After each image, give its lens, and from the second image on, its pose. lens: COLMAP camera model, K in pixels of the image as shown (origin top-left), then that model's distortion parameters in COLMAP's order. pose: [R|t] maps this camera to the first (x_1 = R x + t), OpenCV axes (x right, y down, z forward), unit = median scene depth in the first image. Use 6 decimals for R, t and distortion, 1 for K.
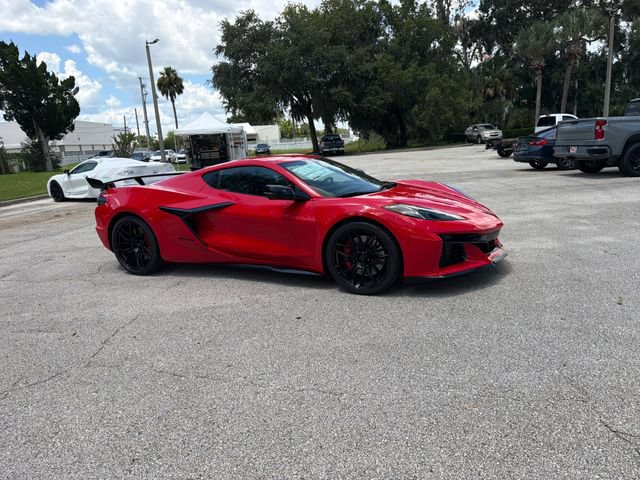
lens RADIAL K [[450.8, 0, 316.3], [0, 450.8, 244.1], [0, 0, 1]] dist [0.041255, -0.054409]
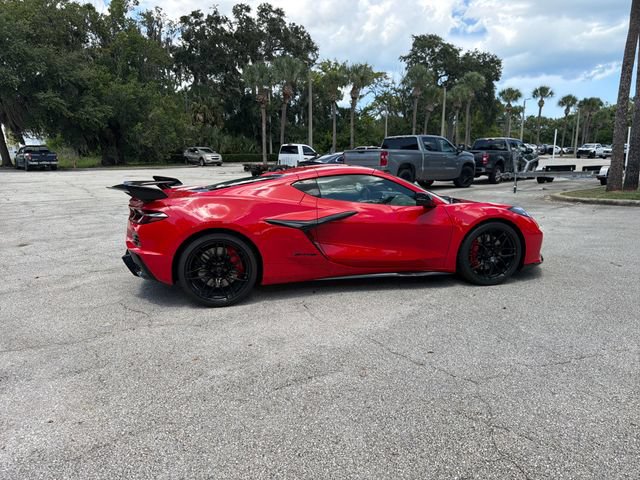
lens RADIAL K [[450.8, 0, 317.9], [0, 450.8, 242.6], [0, 0, 1]] dist [0.041255, -0.054409]
pose [[0.779091, -0.062185, 0.623818, -0.100410], [0.093413, 0.995475, -0.017430, -0.001918], [-0.619912, 0.071853, 0.781375, 0.035968]]
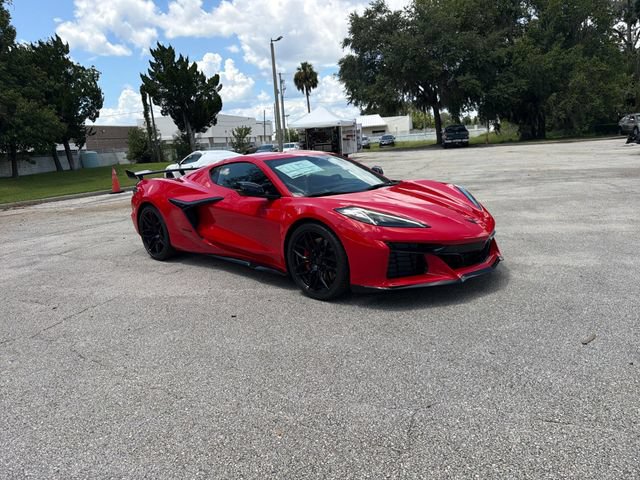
lens RADIAL K [[450.8, 0, 316.4], [0, 450.8, 242.3], [0, 0, 1]] dist [0.041255, -0.054409]
pose [[0.957929, 0.066317, -0.279240, 0.037286], [-0.062461, 0.997789, 0.022696, -0.003172], [0.280127, -0.004299, 0.959953, 0.008044]]
